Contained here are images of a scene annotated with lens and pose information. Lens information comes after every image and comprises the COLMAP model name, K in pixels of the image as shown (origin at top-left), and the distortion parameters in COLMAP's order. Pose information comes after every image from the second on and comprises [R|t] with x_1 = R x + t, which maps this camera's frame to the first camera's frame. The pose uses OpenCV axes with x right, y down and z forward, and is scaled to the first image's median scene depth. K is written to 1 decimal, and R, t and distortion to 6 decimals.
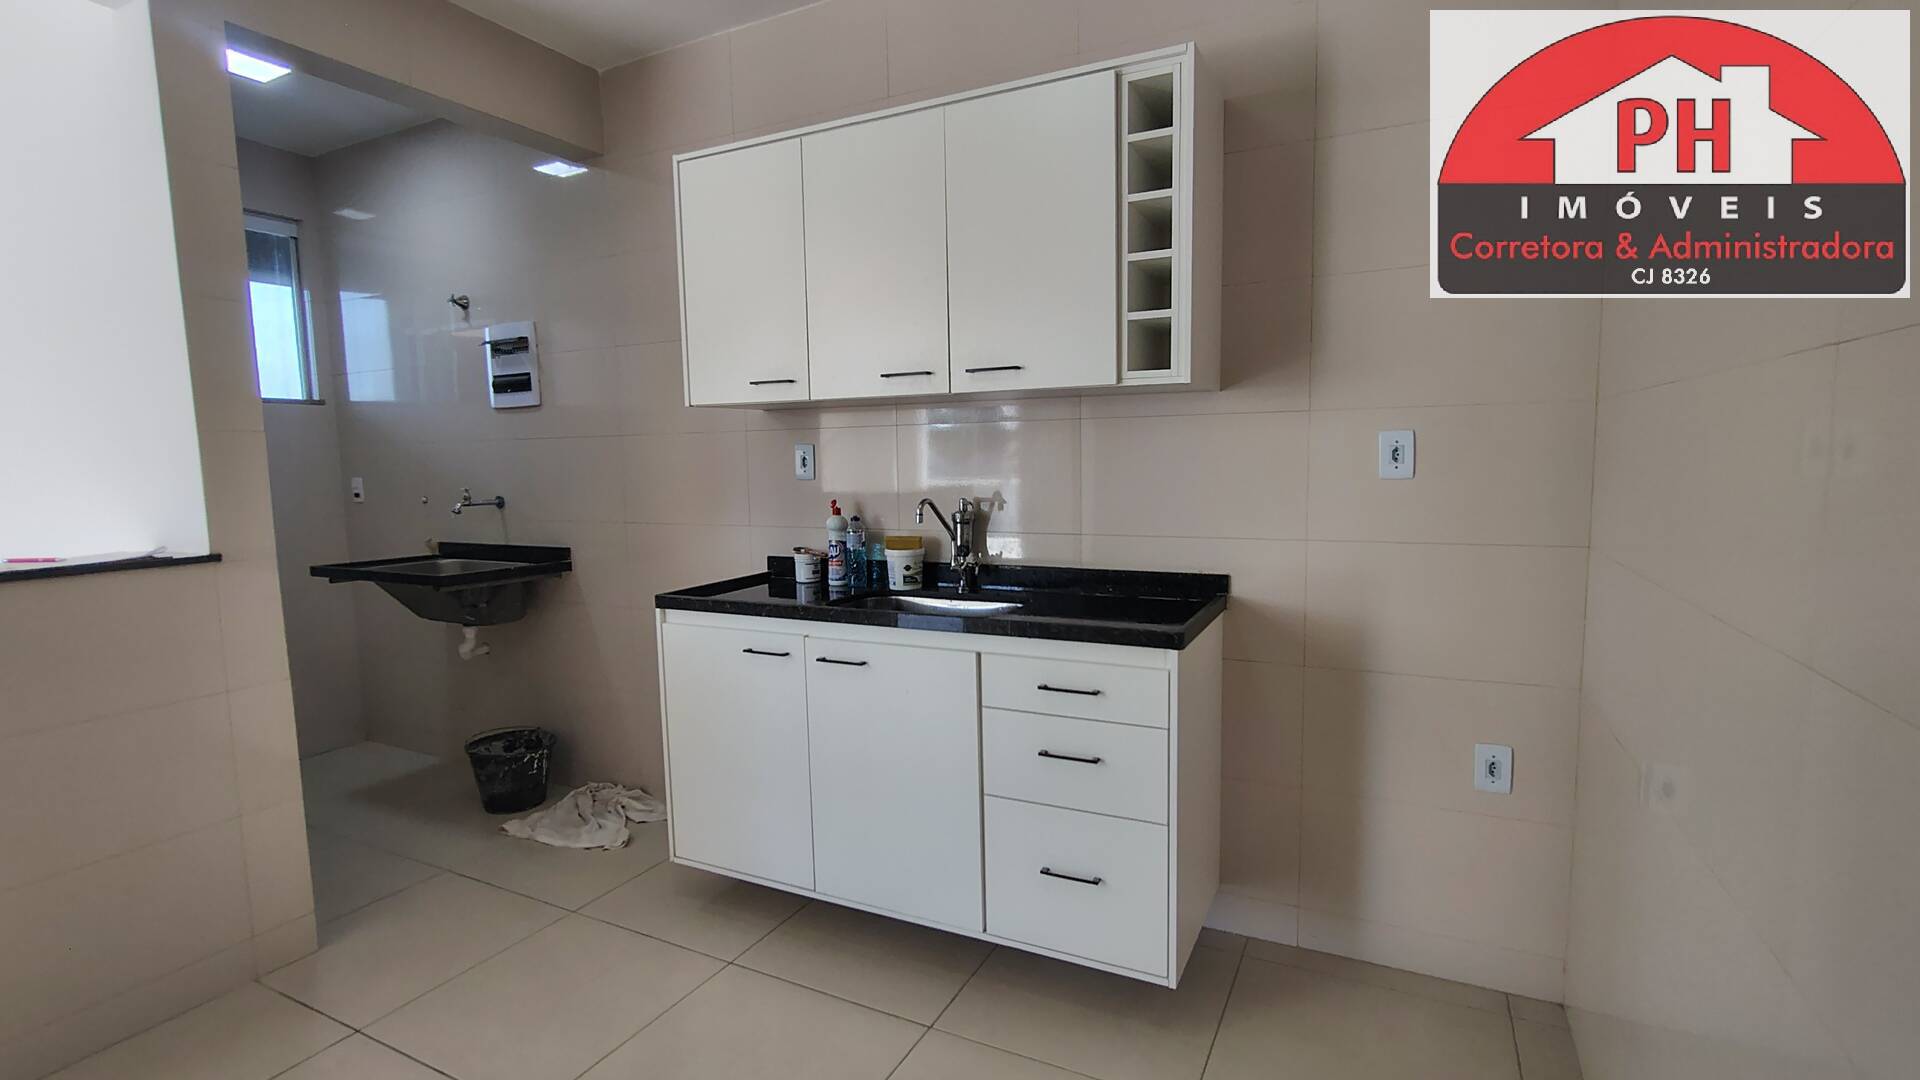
lens RADIAL K [[873.0, 0, 958.7], [0, 873.0, 539.3], [0, 0, 1]] dist [-0.001459, 0.000125]
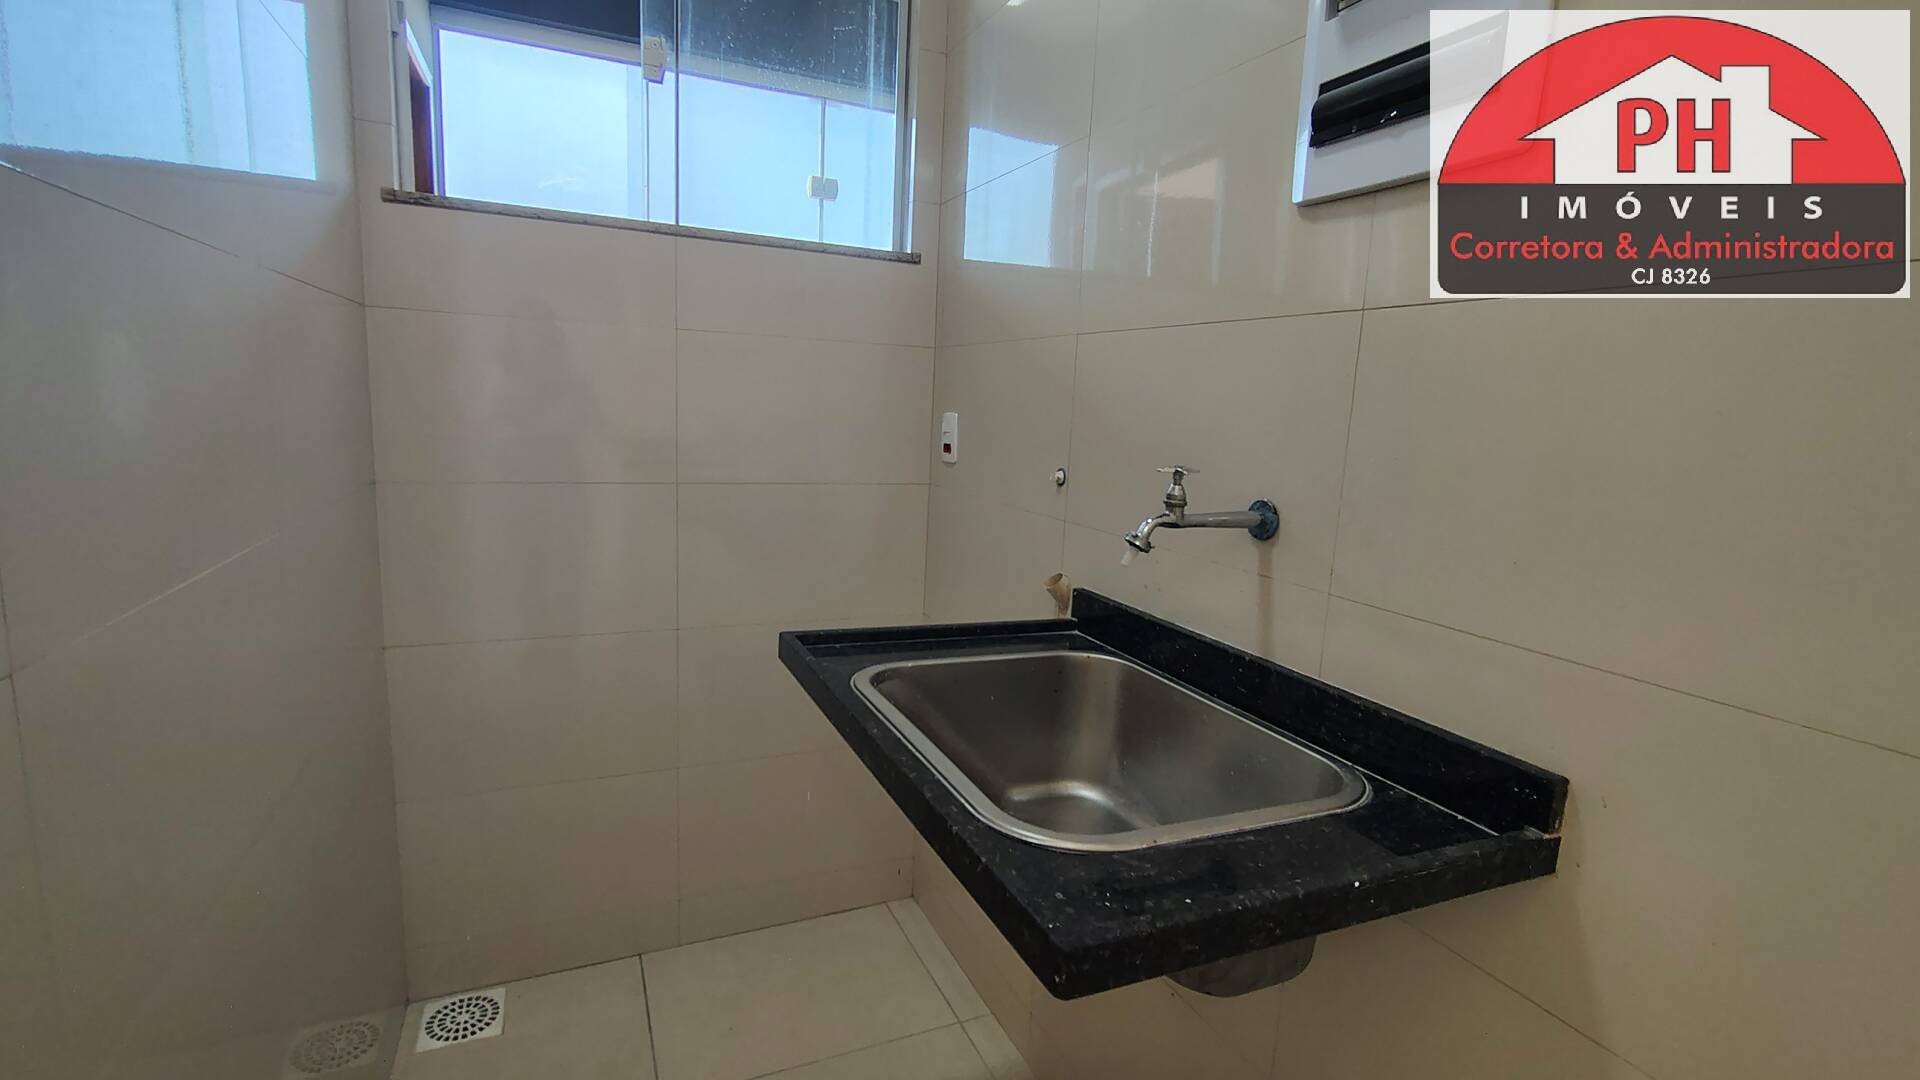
lens RADIAL K [[876.5, 0, 961.1], [0, 876.5, 545.1], [0, 0, 1]] dist [-0.001571, 0.000376]
pose [[0.777800, 0.156446, -0.608730, -0.548259], [-0.121214, 0.987681, 0.098957, -0.067840], [0.616713, -0.003182, 0.787182, 0.901925]]
